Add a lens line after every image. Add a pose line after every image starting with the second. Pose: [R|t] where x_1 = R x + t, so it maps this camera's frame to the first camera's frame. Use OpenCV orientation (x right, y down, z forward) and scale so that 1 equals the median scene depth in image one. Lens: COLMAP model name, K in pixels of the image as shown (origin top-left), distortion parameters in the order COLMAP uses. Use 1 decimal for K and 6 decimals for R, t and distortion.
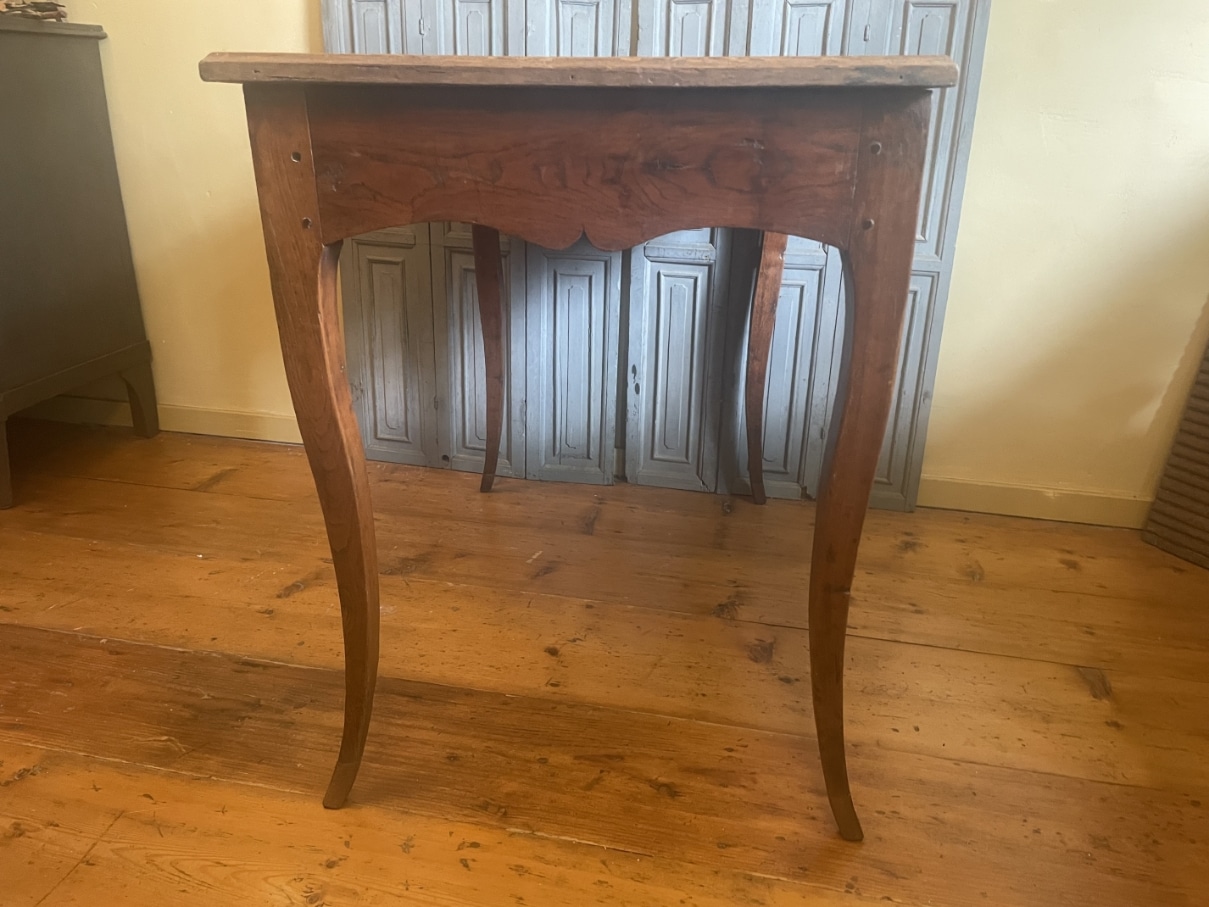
lens RADIAL K [[929.9, 0, 608.8], [0, 929.9, 459.9], [0, 0, 1]] dist [0.084795, -0.129817]
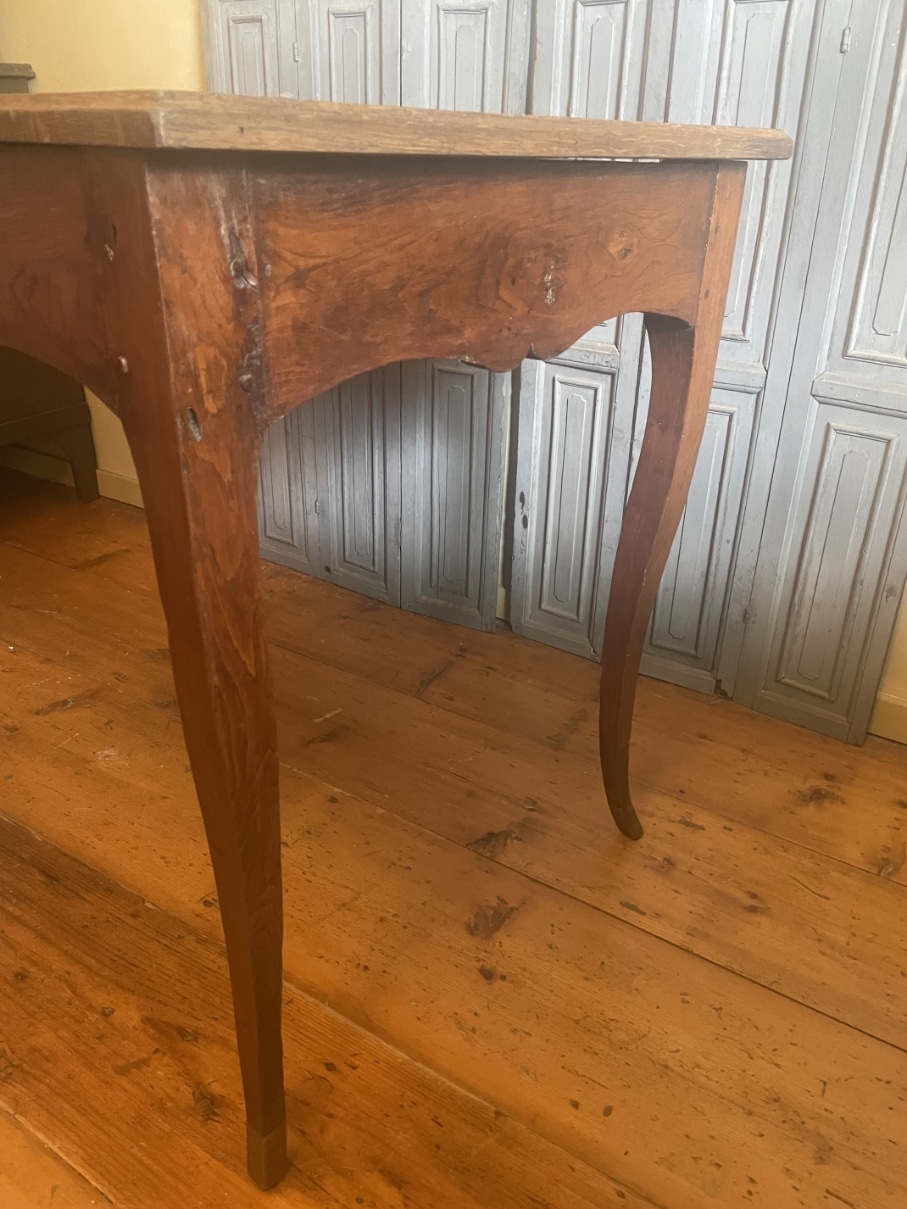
lens RADIAL K [[929.9, 0, 466.8], [0, 929.9, 615.5], [0, 0, 1]] dist [0.084795, -0.129817]
pose [[0.933021, 0.159037, -0.322767, 0.287936], [-0.124030, 0.984194, 0.126409, -0.104198], [0.337769, -0.077910, 0.937999, 0.254808]]
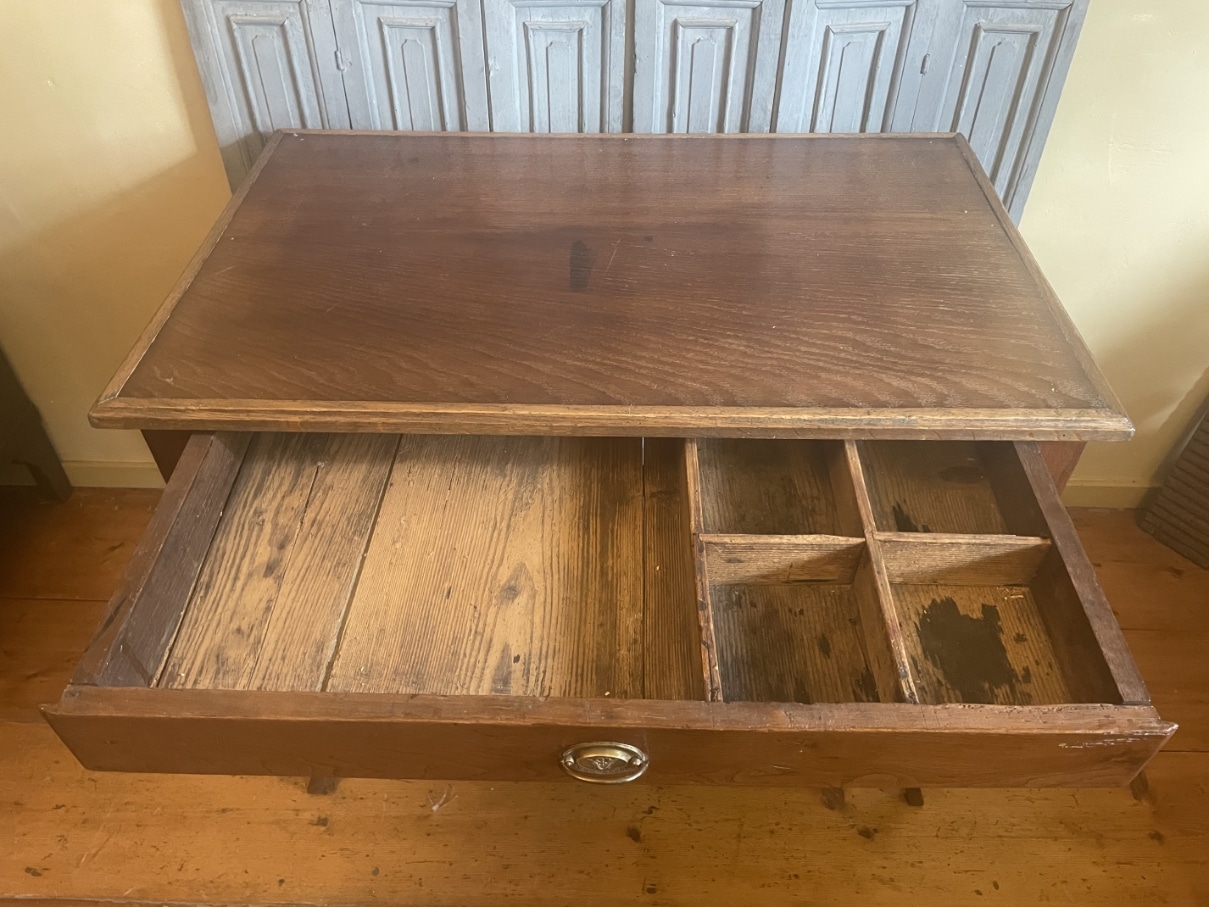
lens RADIAL K [[929.9, 0, 604.1], [0, 929.9, 441.0], [0, 0, 1]] dist [0.084795, -0.129817]
pose [[0.983492, -0.134354, 0.121215, -0.127594], [0.082075, 0.928207, 0.362898, -0.446386], [-0.161270, -0.346958, 0.923911, 0.184231]]
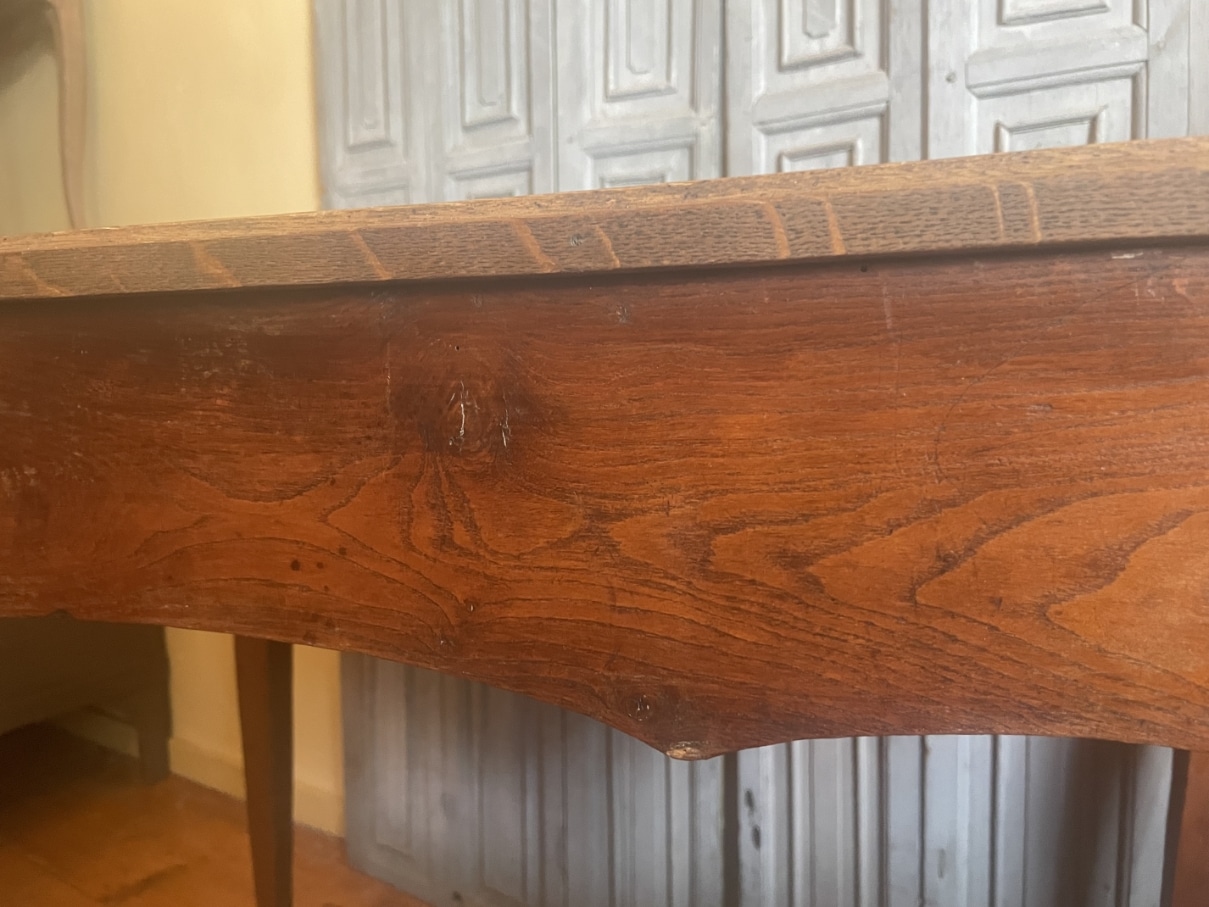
lens RADIAL K [[929.9, 0, 602.2], [0, 929.9, 432.2], [0, 0, 1]] dist [0.084795, -0.129817]
pose [[0.924939, -0.012846, -0.379900, 0.173707], [-0.086582, 0.966037, -0.243466, -0.180202], [0.370125, 0.258083, 0.892413, 0.493608]]
